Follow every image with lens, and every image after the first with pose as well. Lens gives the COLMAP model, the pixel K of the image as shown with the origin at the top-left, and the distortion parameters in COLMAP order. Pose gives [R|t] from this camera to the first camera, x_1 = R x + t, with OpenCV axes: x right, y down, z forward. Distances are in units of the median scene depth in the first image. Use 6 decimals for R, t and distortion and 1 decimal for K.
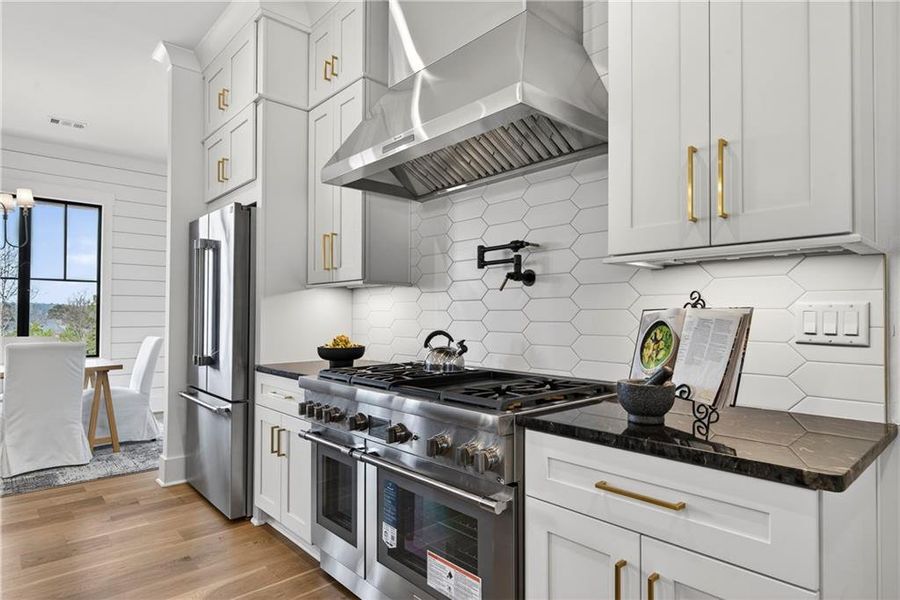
lens RADIAL K [[517.9, 0, 442.1], [0, 517.9, 302.5], [0, 0, 1]] dist [0.005874, -0.001227]
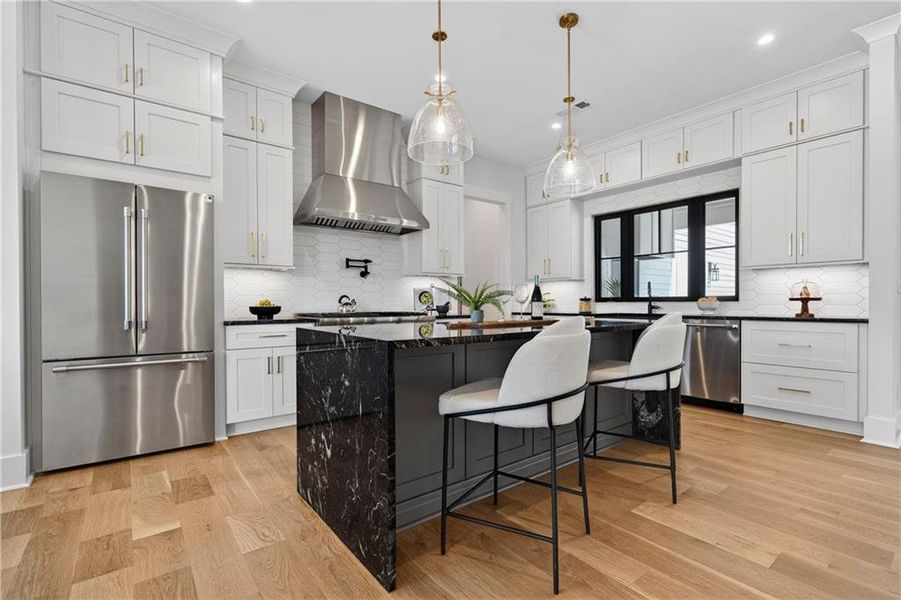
lens RADIAL K [[416.2, 0, 445.9], [0, 416.2, 303.7], [0, 0, 1]] dist [0.002882, 0.001270]
pose [[0.078326, 0.001989, 0.996926, -1.437119], [-0.009082, 0.999958, -0.001281, 0.073787], [-0.996886, -0.008954, 0.078341, 0.359917]]
